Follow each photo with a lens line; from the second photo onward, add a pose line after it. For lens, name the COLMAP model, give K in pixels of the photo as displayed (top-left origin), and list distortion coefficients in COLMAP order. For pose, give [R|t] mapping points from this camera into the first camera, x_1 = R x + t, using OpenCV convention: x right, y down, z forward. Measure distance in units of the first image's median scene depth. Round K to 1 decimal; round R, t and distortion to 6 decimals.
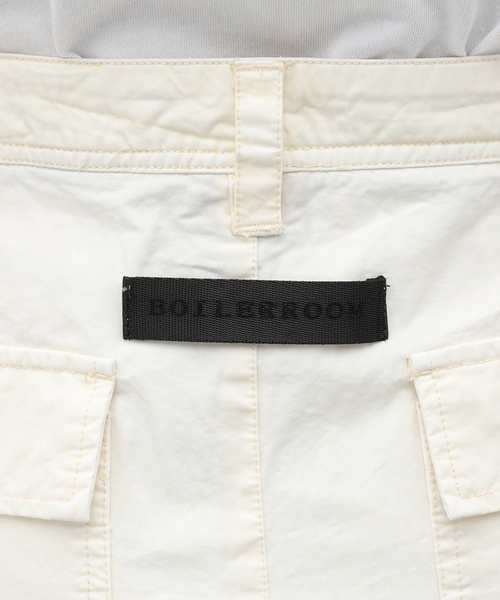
lens RADIAL K [[2049.1, 0, 250.0], [0, 2049.1, 300.0], [0, 0, 1]] dist [-0.035188, 0.830311]
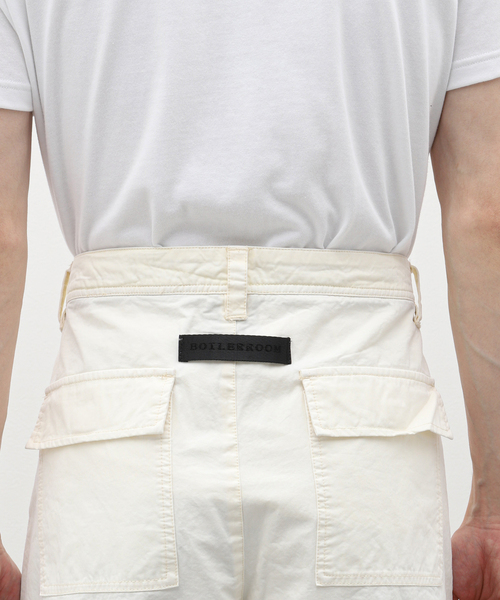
lens RADIAL K [[2049.1, 0, 250.0], [0, 2049.1, 300.0], [0, 0, 1]] dist [-0.035188, 0.830311]
pose [[0.999467, 0.017323, 0.027655, -0.046129], [-0.009325, 0.963744, -0.266666, 0.576663], [-0.031272, 0.266266, 0.963392, -1.283085]]
